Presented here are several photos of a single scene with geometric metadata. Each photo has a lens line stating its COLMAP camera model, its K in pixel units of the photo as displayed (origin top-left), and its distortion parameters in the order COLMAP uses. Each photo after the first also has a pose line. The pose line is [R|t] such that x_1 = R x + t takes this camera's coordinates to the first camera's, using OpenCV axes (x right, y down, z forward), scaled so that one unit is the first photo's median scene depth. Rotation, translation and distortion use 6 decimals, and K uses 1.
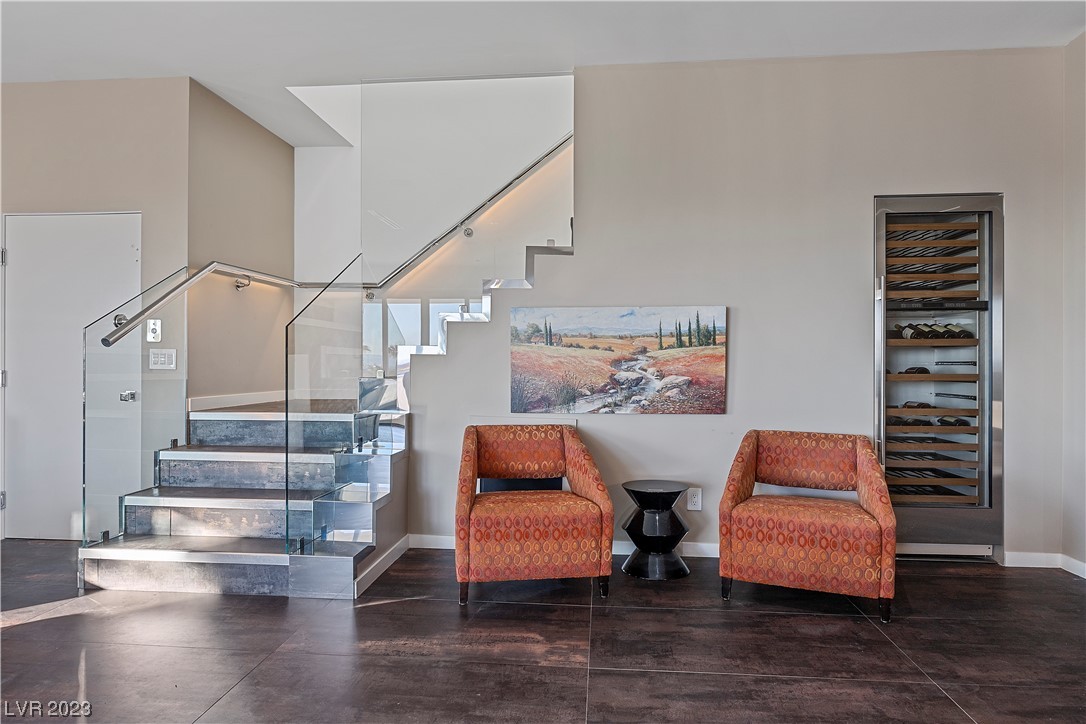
lens RADIAL K [[658.7, 0, 543.3], [0, 658.7, 363.3], [0, 0, 1]] dist [-0.002550, 0.000026]
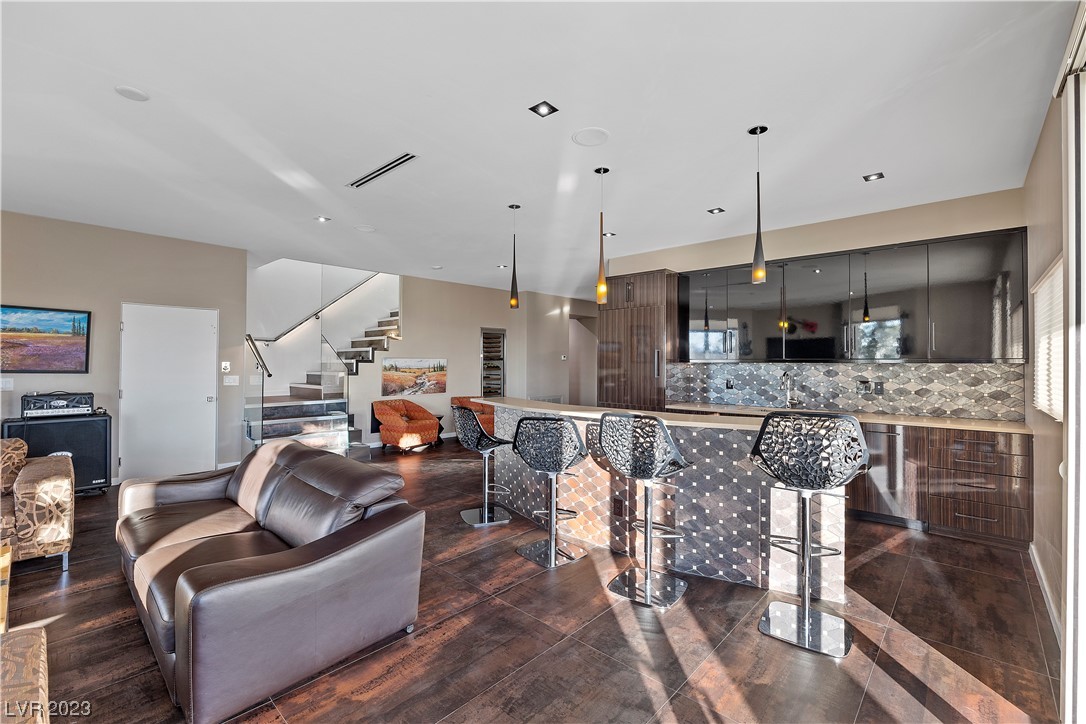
lens RADIAL K [[467.5, 0, 543.7], [0, 467.5, 360.8], [0, 0, 1]] dist [-0.000029, 0.000000]
pose [[0.612152, 0.001661, 0.790738, -1.214475], [-0.001502, 0.999998, -0.000938, -0.074360], [-0.790738, -0.000614, 0.612154, -0.756099]]
